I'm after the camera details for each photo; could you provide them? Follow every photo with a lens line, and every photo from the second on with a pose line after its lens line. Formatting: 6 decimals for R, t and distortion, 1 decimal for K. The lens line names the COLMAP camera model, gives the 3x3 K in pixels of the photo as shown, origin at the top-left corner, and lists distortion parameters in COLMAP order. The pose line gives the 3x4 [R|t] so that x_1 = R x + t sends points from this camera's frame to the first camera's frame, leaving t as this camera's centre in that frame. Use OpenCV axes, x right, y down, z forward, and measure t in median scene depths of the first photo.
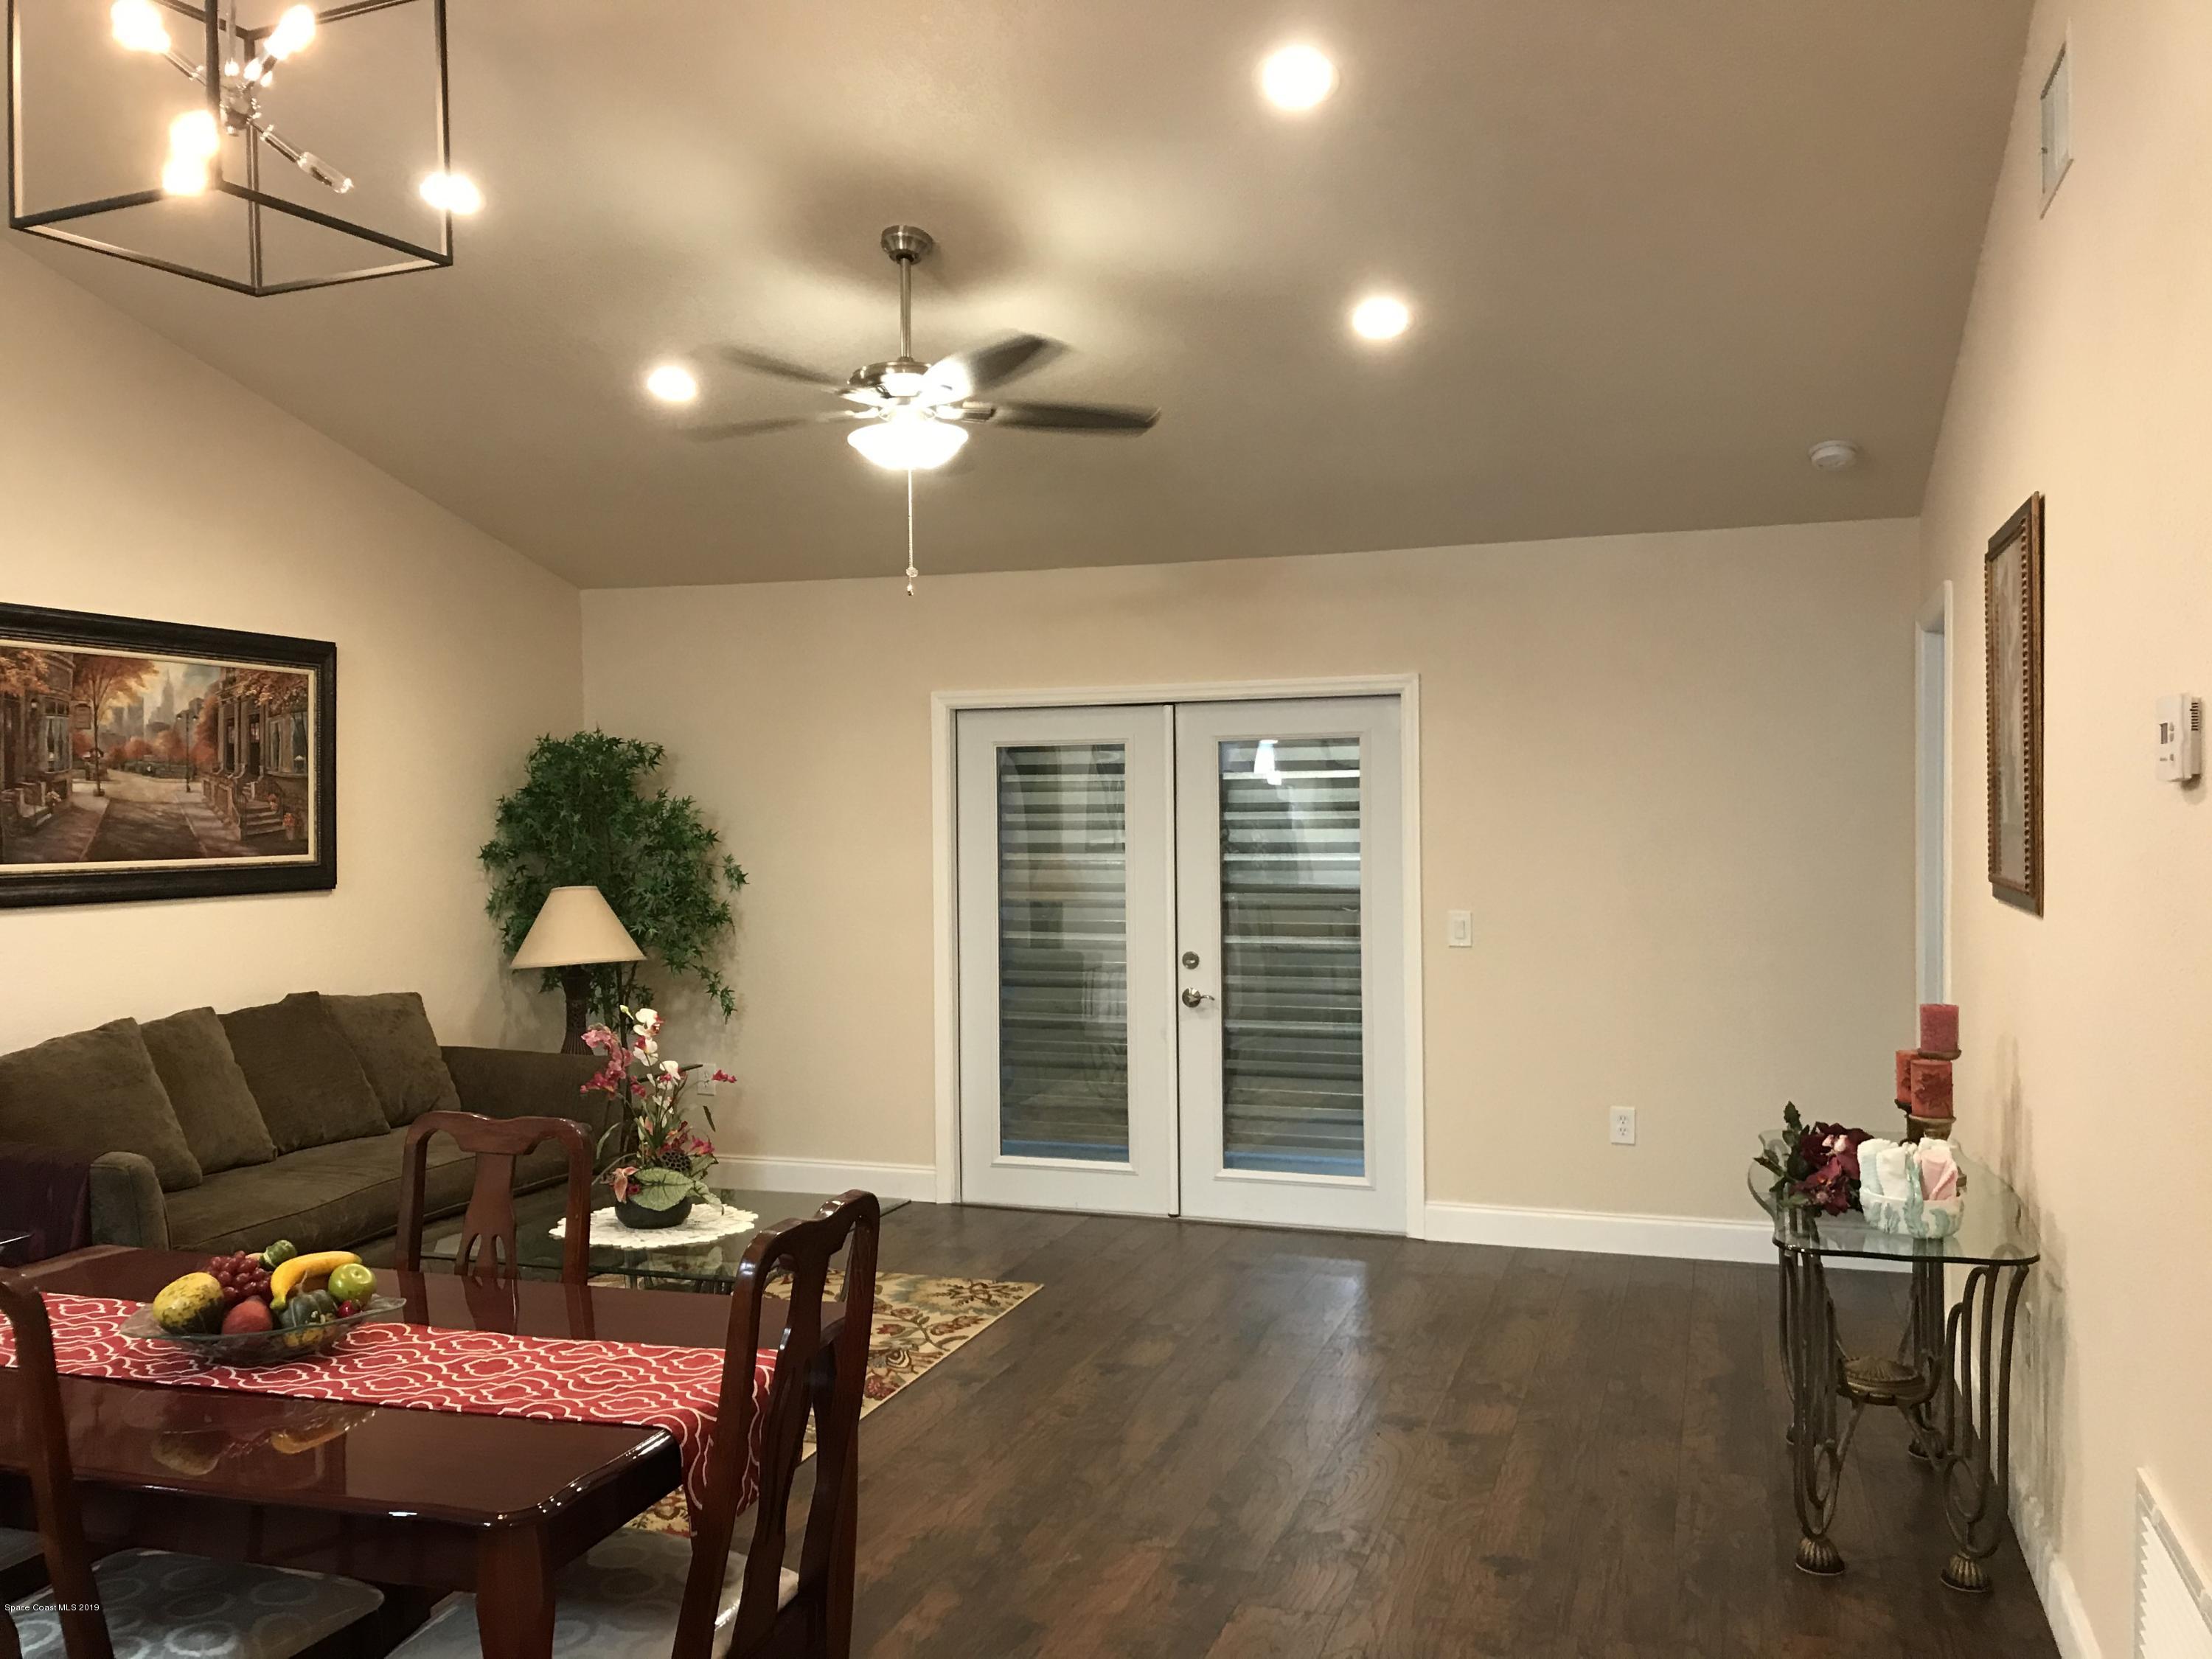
lens RADIAL K [[1812.0, 0, 1106.0], [0, 1812.0, 829.5], [0, 0, 1]] dist [0.022416, -0.037528]
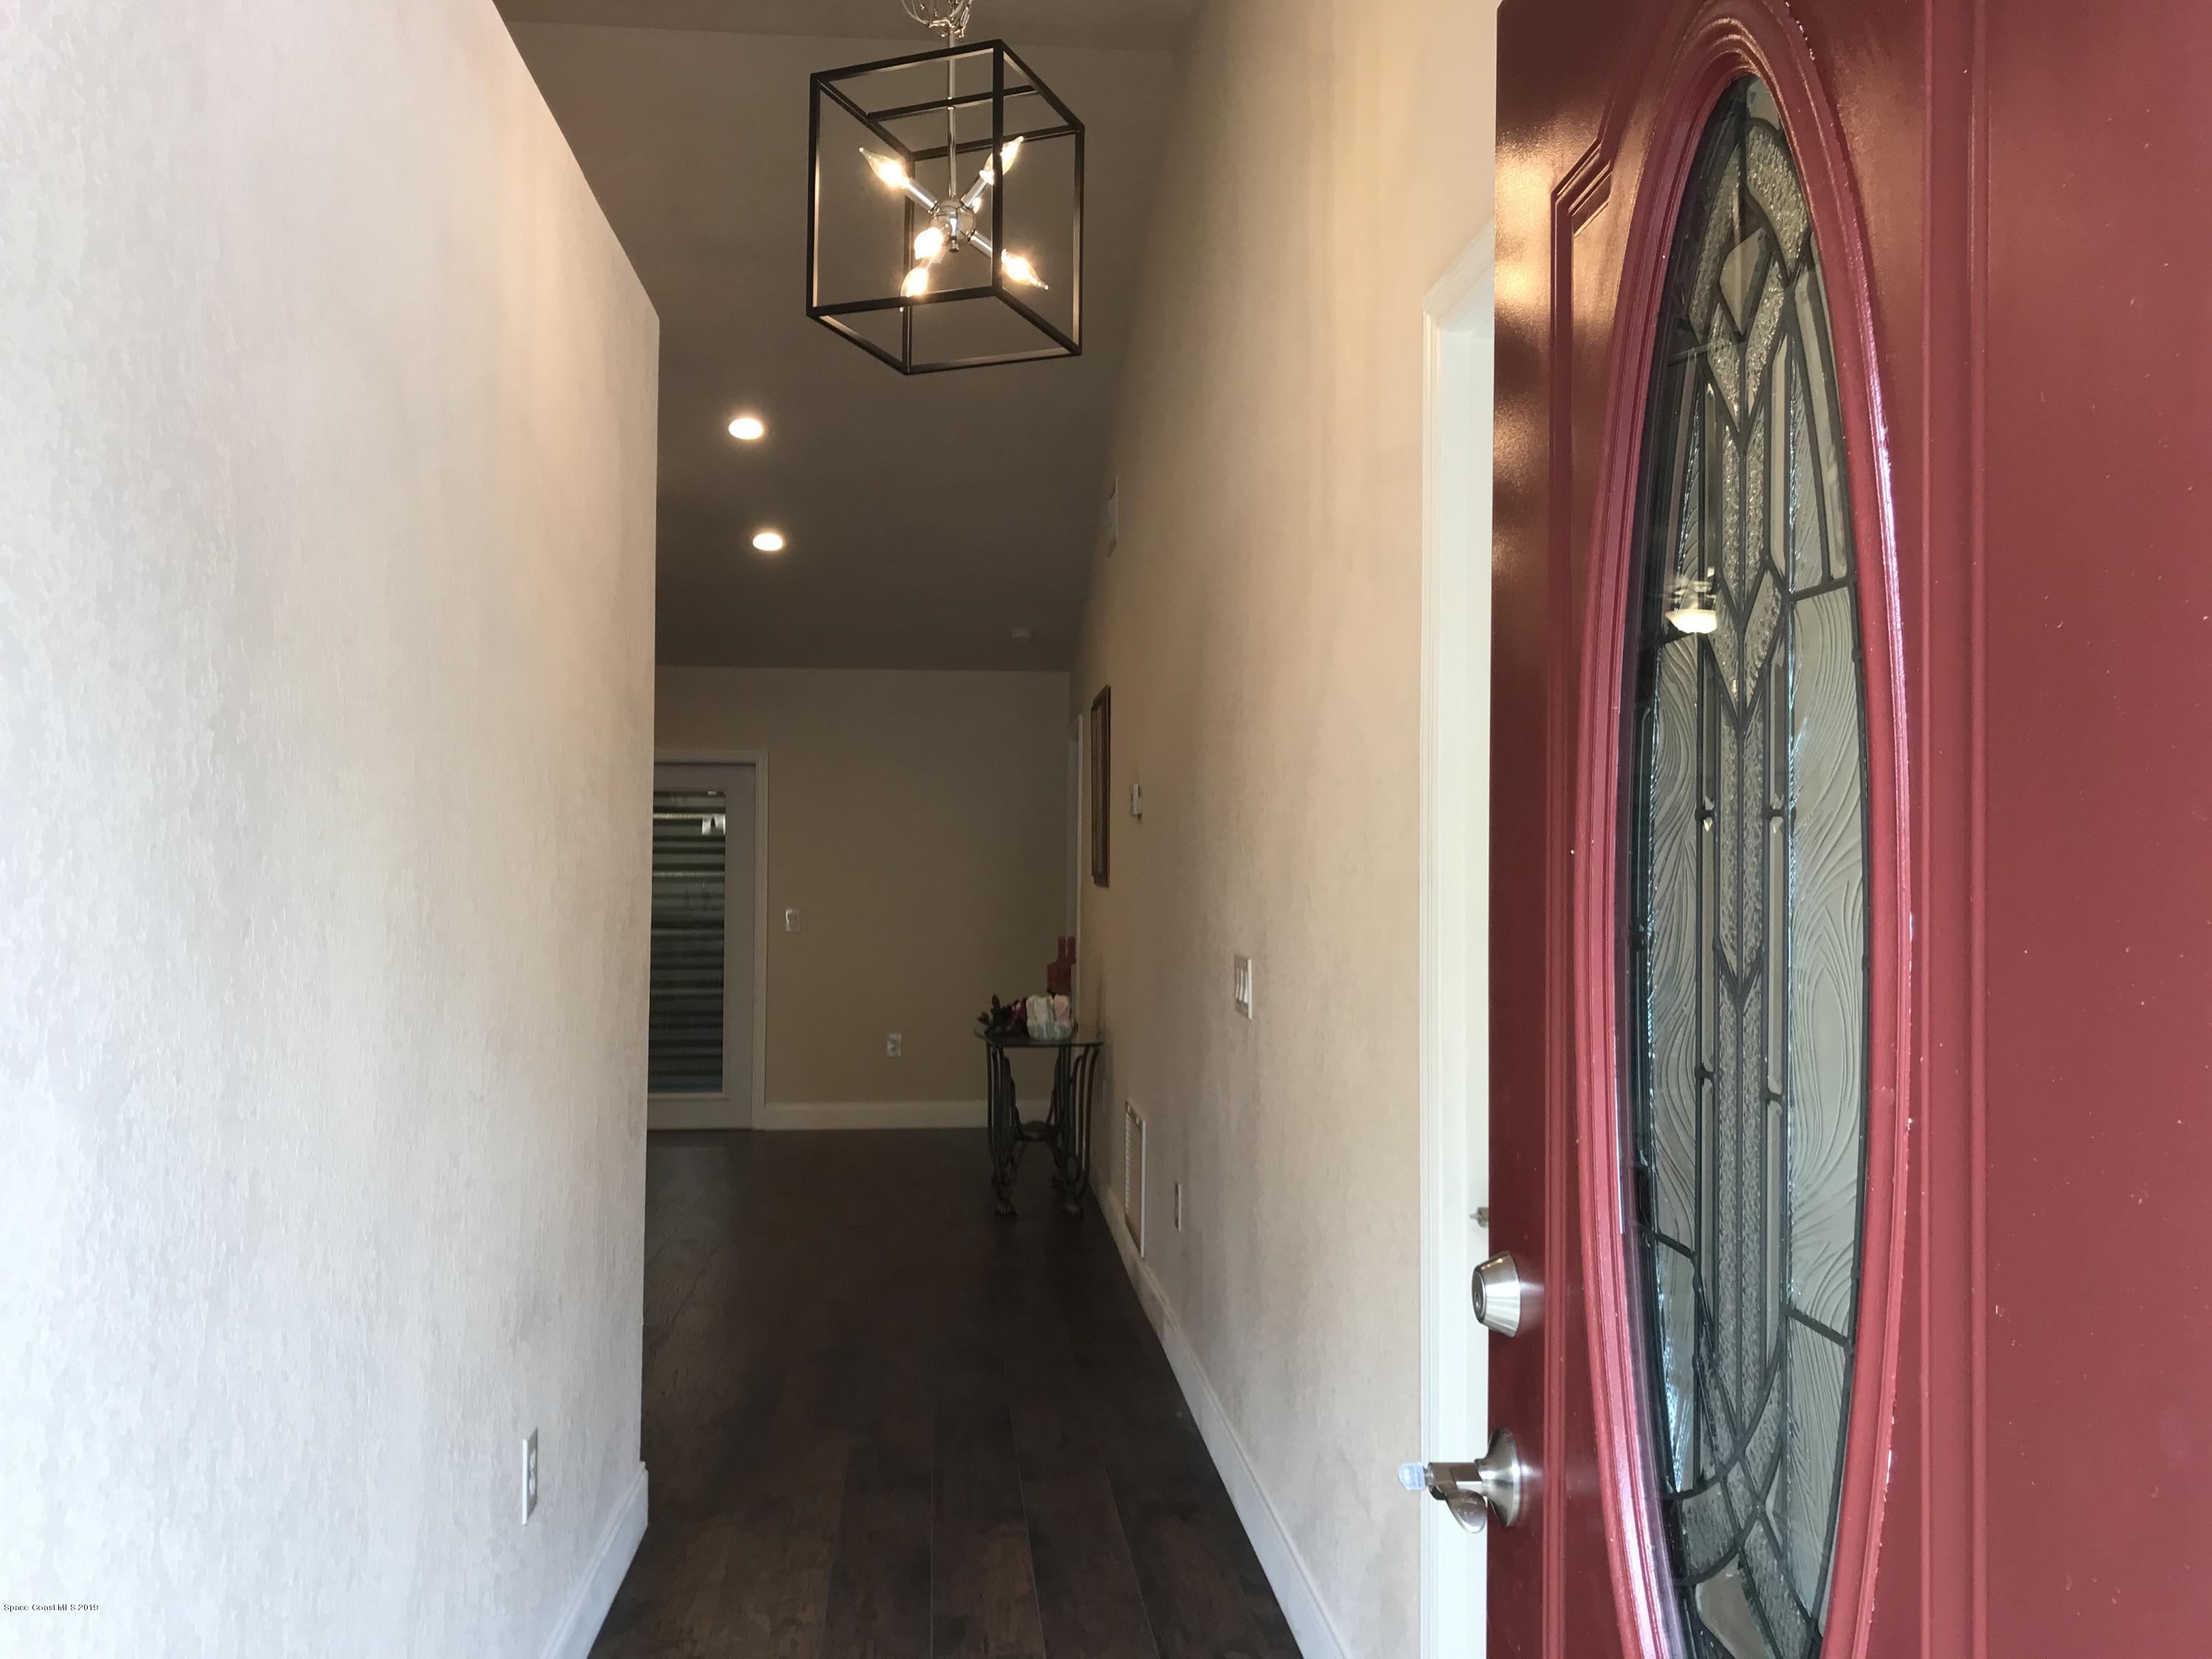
lens RADIAL K [[1812.0, 0, 1106.0], [0, 1812.0, 829.5], [0, 0, 1]] dist [0.022416, -0.037528]
pose [[0.913860, 0.022632, 0.405398, -0.271078], [-0.008352, 0.999282, -0.036958, 0.048651], [-0.405943, 0.030388, 0.913393, -0.734041]]
